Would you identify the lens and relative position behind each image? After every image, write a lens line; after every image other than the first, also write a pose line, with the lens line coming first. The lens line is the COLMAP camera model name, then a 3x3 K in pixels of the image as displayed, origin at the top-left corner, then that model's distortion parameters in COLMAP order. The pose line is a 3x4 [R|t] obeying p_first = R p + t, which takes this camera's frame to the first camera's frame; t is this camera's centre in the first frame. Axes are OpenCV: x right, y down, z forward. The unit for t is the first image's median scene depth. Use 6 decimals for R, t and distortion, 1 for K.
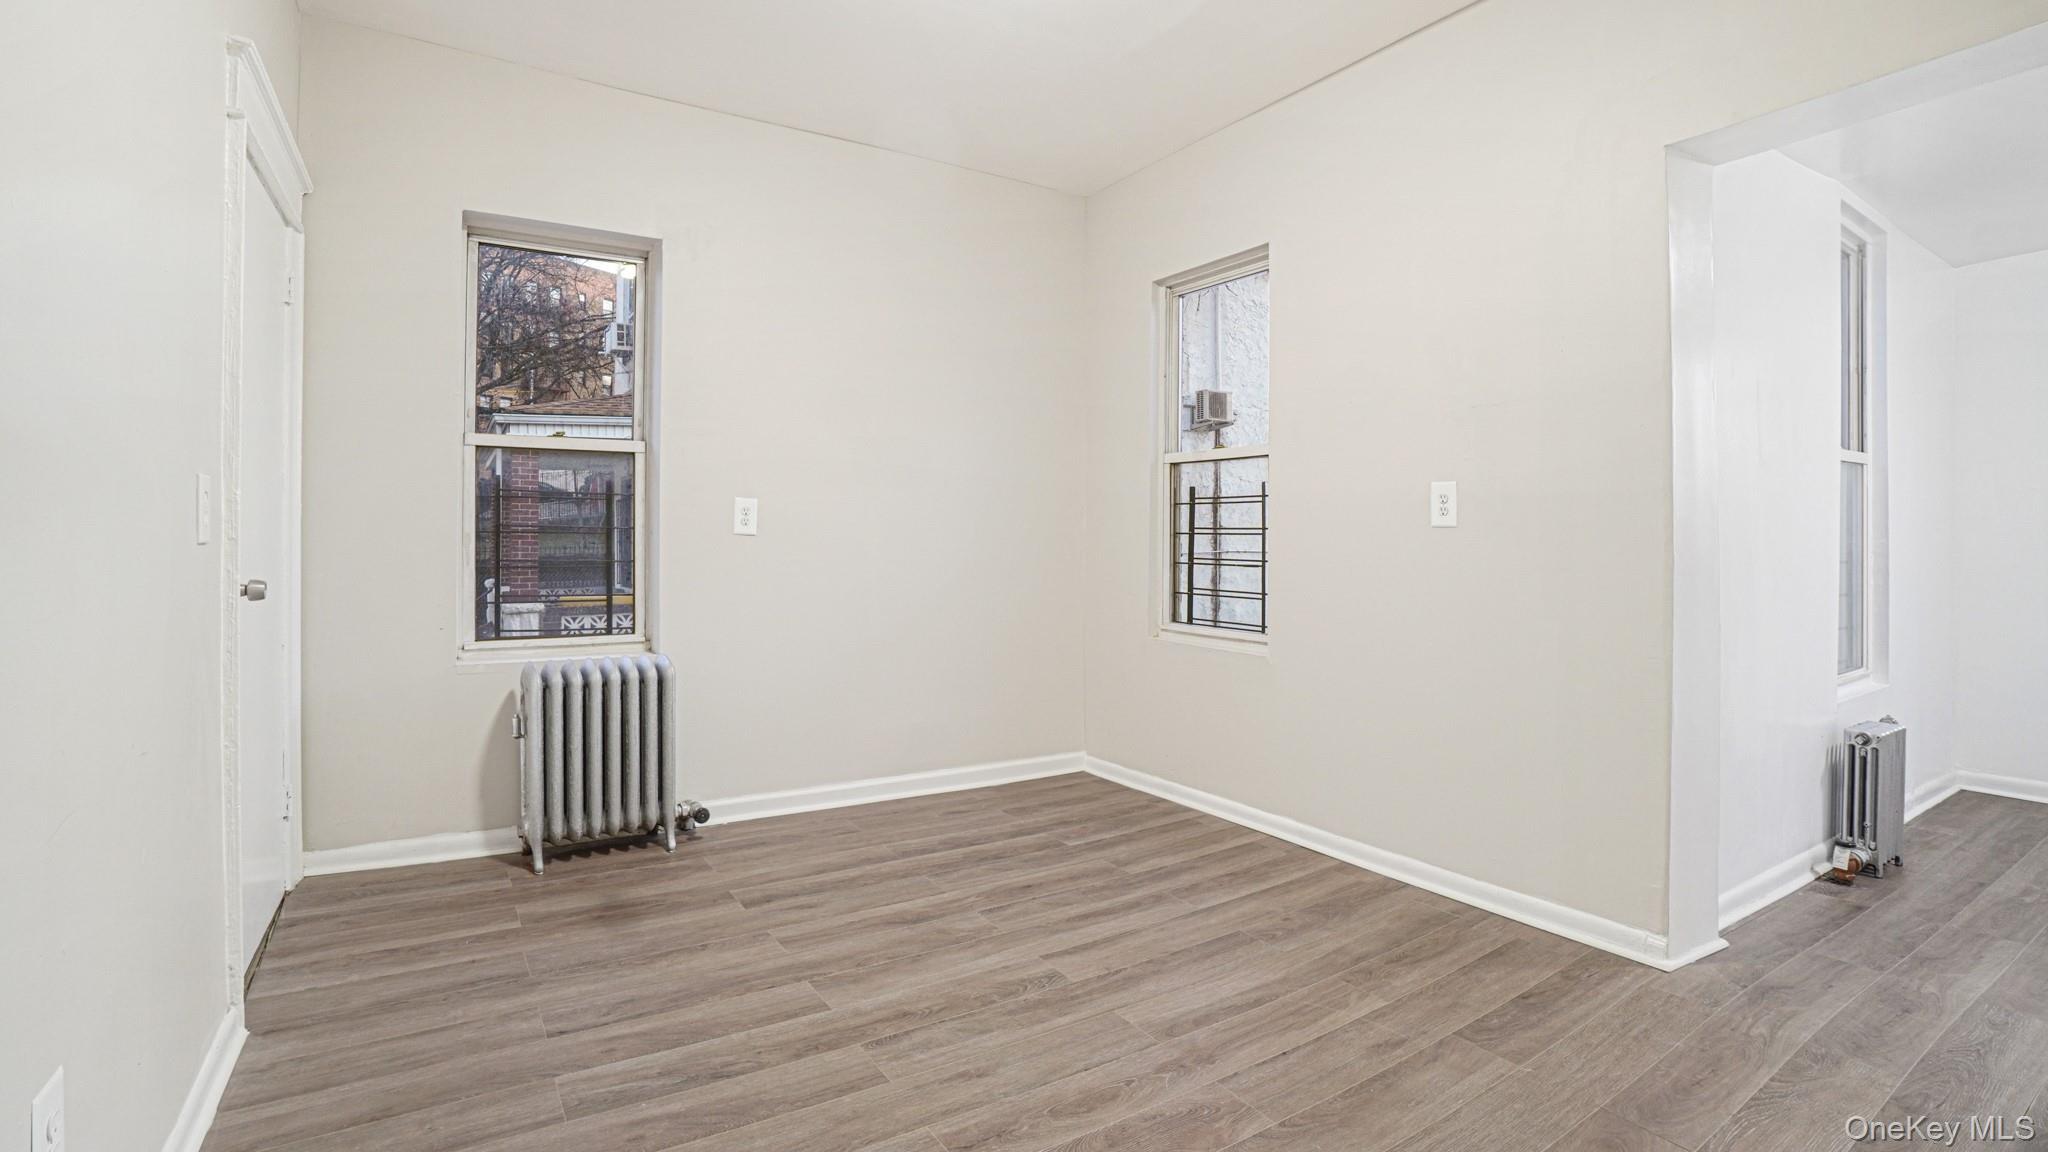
lens RADIAL K [[933.4, 0, 1003.7], [0, 933.4, 543.1], [0, 0, 1]] dist [-0.098852, 0.034304]
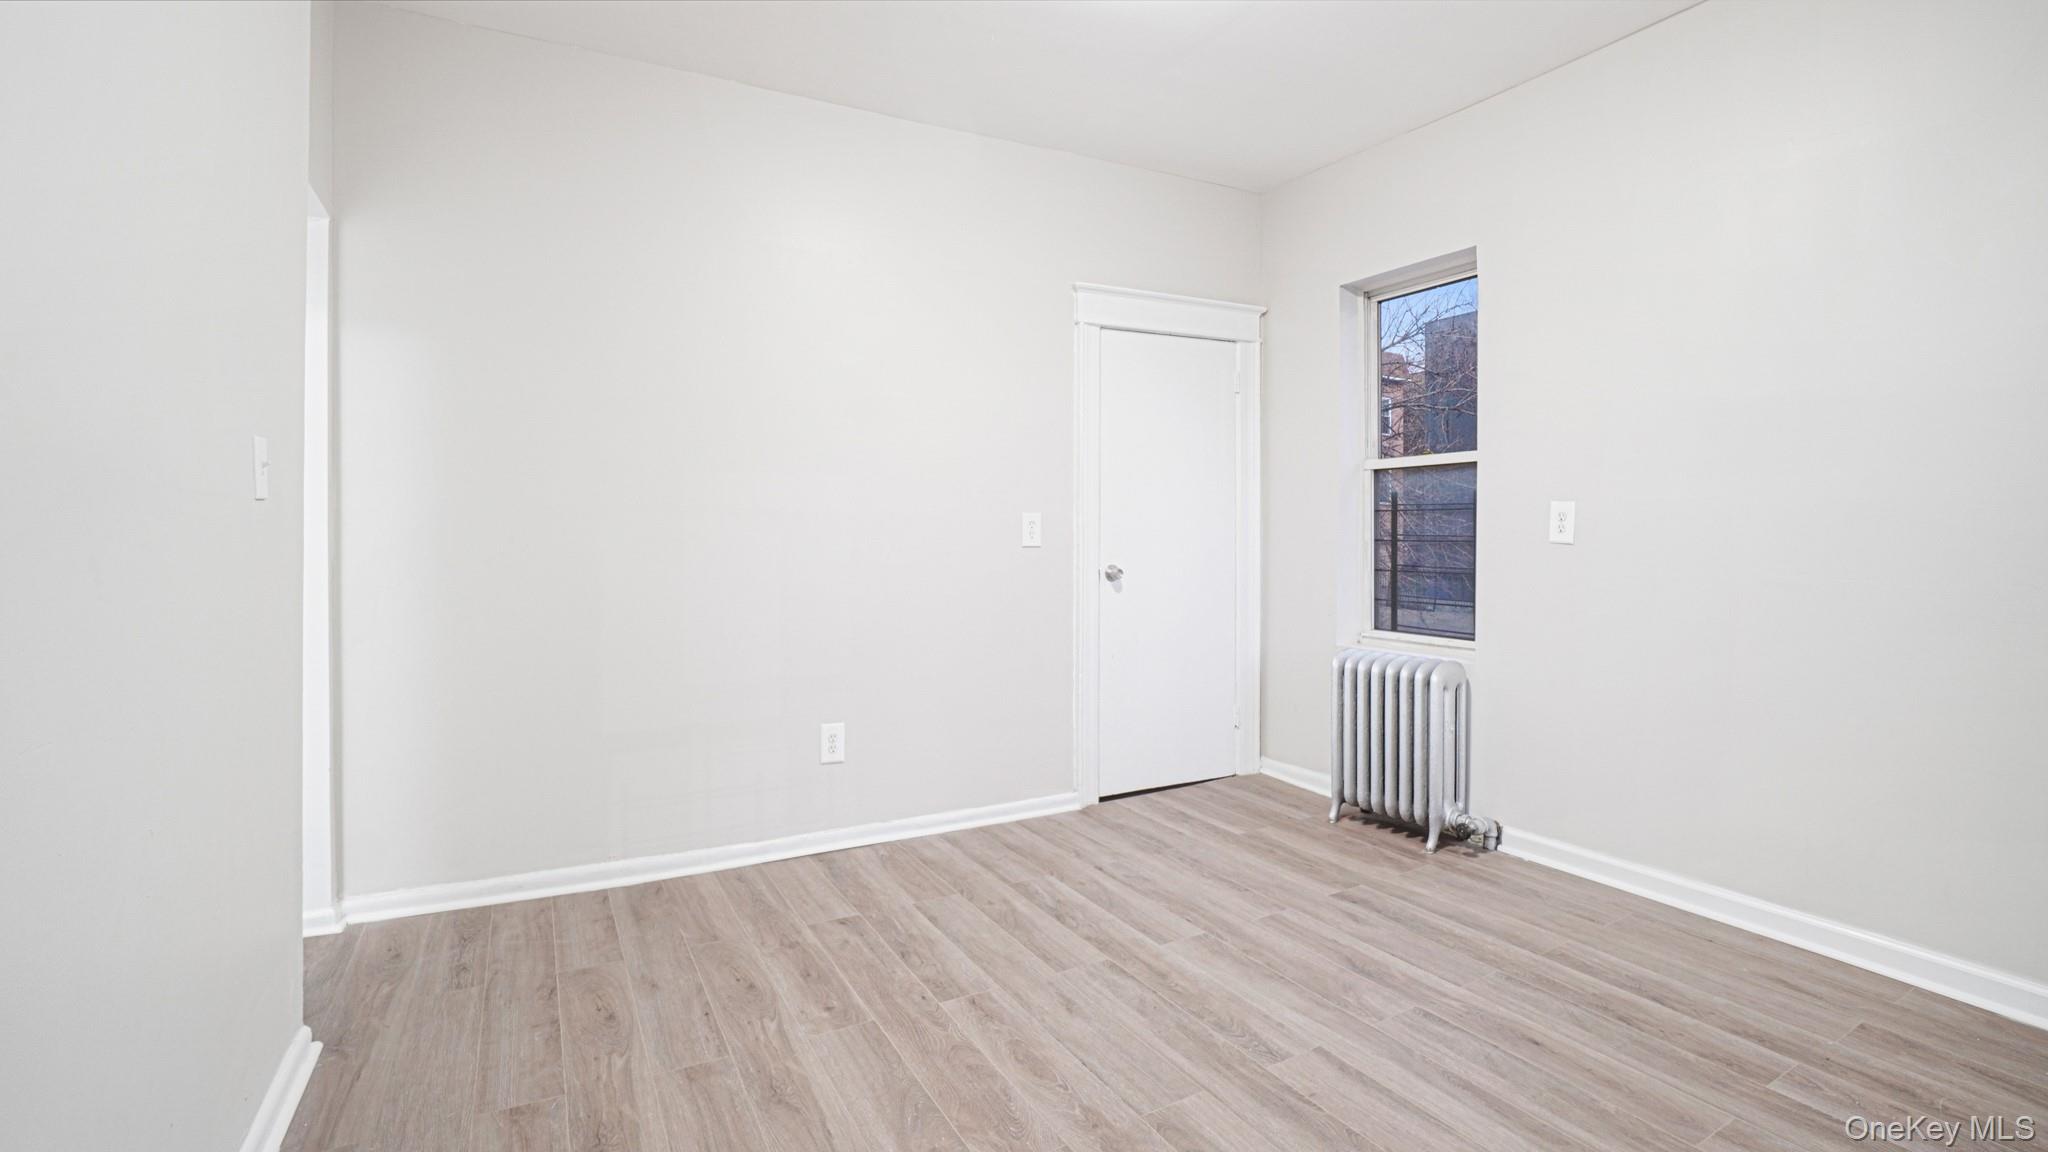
lens RADIAL K [[933.4, 0, 1003.7], [0, 933.4, 543.1], [0, 0, 1]] dist [-0.098852, 0.034304]
pose [[-0.072360, 0.003879, -0.997371, 0.804665], [-0.012065, 0.999916, 0.004765, -0.009239], [0.997306, 0.012378, -0.072307, 0.700951]]
